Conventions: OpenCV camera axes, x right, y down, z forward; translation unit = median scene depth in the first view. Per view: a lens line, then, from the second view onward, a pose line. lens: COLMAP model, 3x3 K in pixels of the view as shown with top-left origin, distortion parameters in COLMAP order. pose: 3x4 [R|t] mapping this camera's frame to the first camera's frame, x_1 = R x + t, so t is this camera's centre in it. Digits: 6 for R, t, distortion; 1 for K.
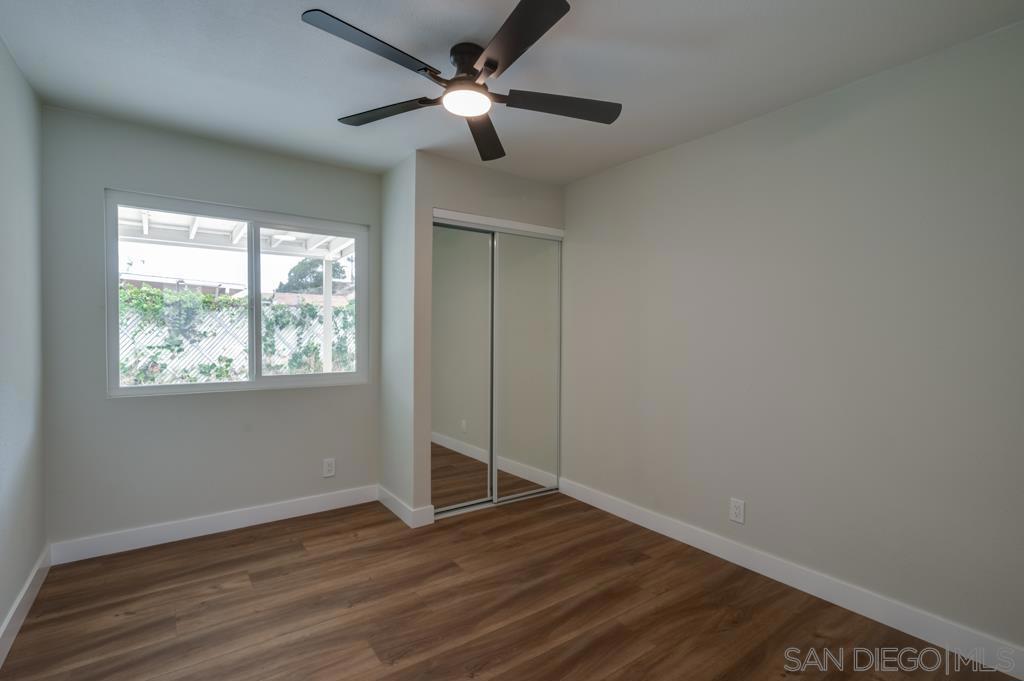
lens RADIAL K [[468.3, 0, 494.3], [0, 468.3, 336.0], [0, 0, 1]] dist [0.001740, -0.000229]
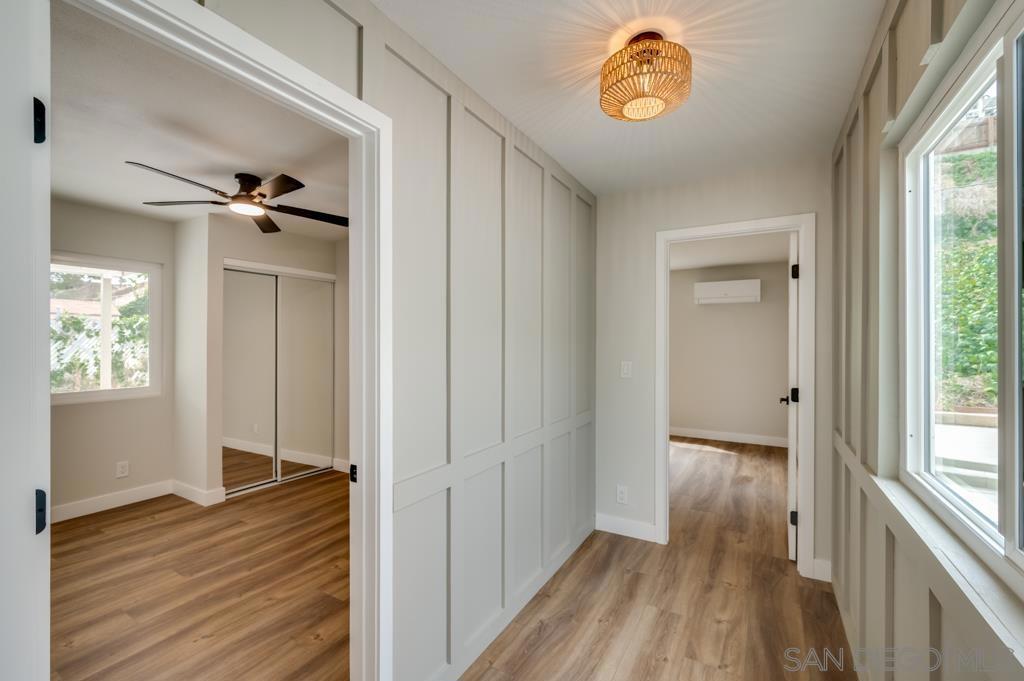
lens RADIAL K [[468.3, 0, 494.3], [0, 468.3, 336.0], [0, 0, 1]] dist [0.001740, -0.000229]
pose [[0.925884, -0.004019, 0.377786, 0.070331], [0.009243, 0.999885, -0.012016, -0.030262], [-0.377694, 0.014617, 0.925815, -0.468770]]
